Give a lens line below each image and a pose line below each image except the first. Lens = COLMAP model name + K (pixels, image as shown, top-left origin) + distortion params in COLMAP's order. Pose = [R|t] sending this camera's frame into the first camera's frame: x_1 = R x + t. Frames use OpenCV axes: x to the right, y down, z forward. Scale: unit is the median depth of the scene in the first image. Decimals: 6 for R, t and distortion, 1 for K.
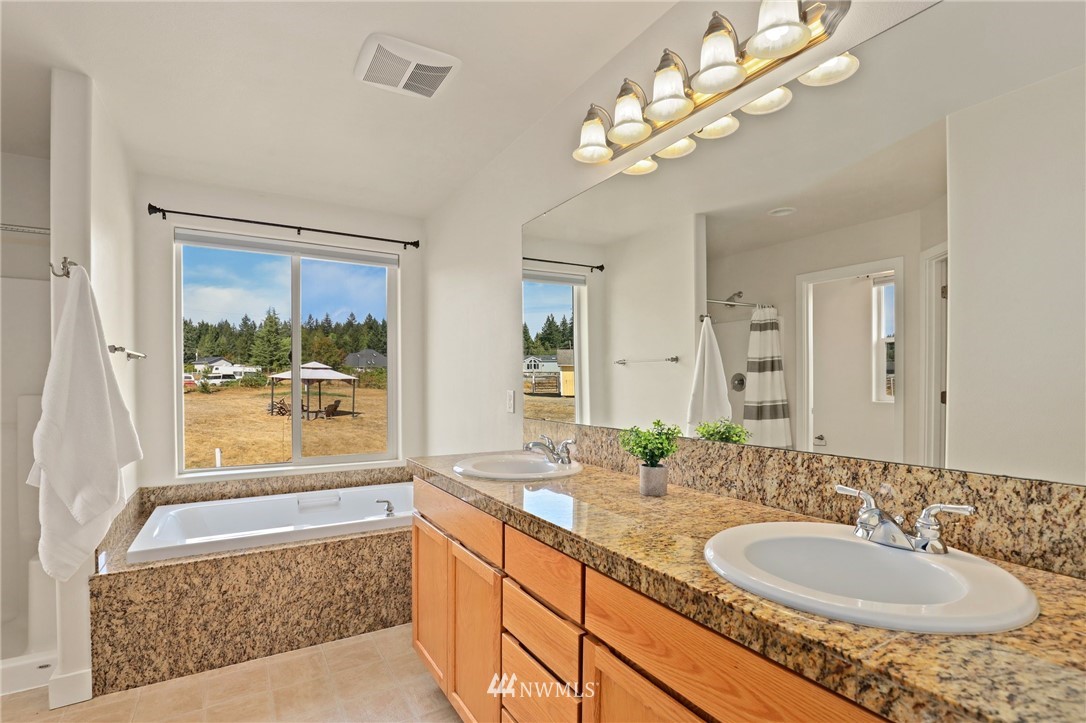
lens RADIAL K [[510.4, 0, 541.1], [0, 510.4, 386.7], [0, 0, 1]] dist [-0.017014, -0.000074]
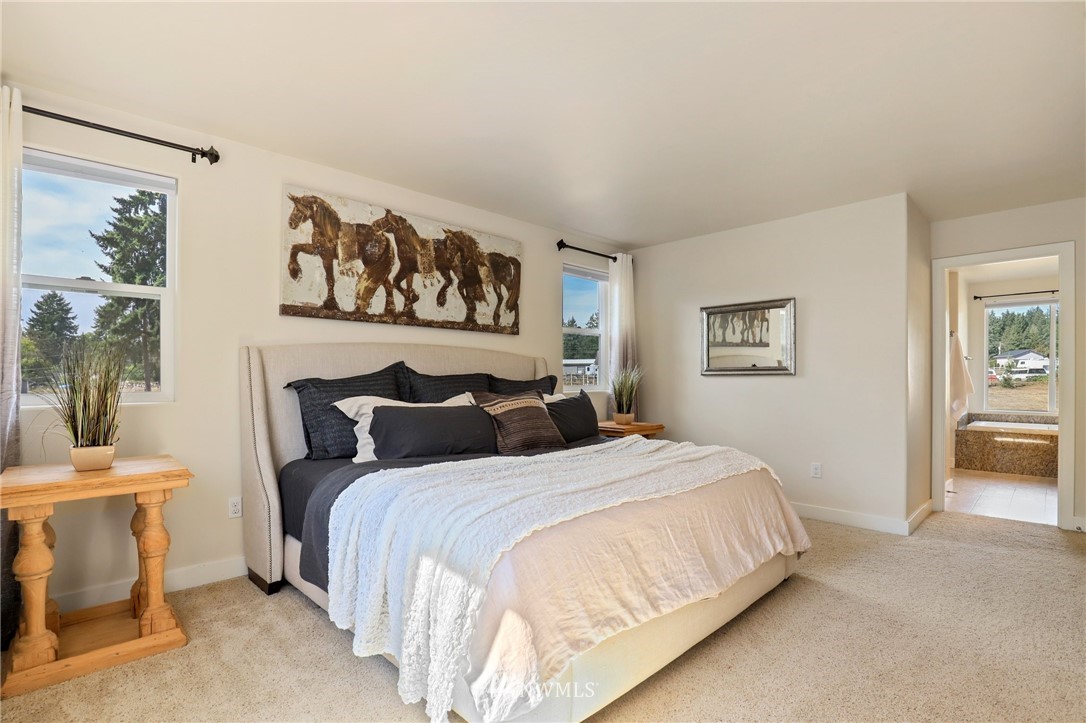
lens RADIAL K [[510.4, 0, 541.1], [0, 510.4, 386.7], [0, 0, 1]] dist [-0.017014, -0.000074]
pose [[0.232728, 0.017619, -0.972382, 0.070092], [-0.009808, 0.999828, 0.015769, 0.003481], [0.972492, 0.005867, 0.232861, -0.101092]]
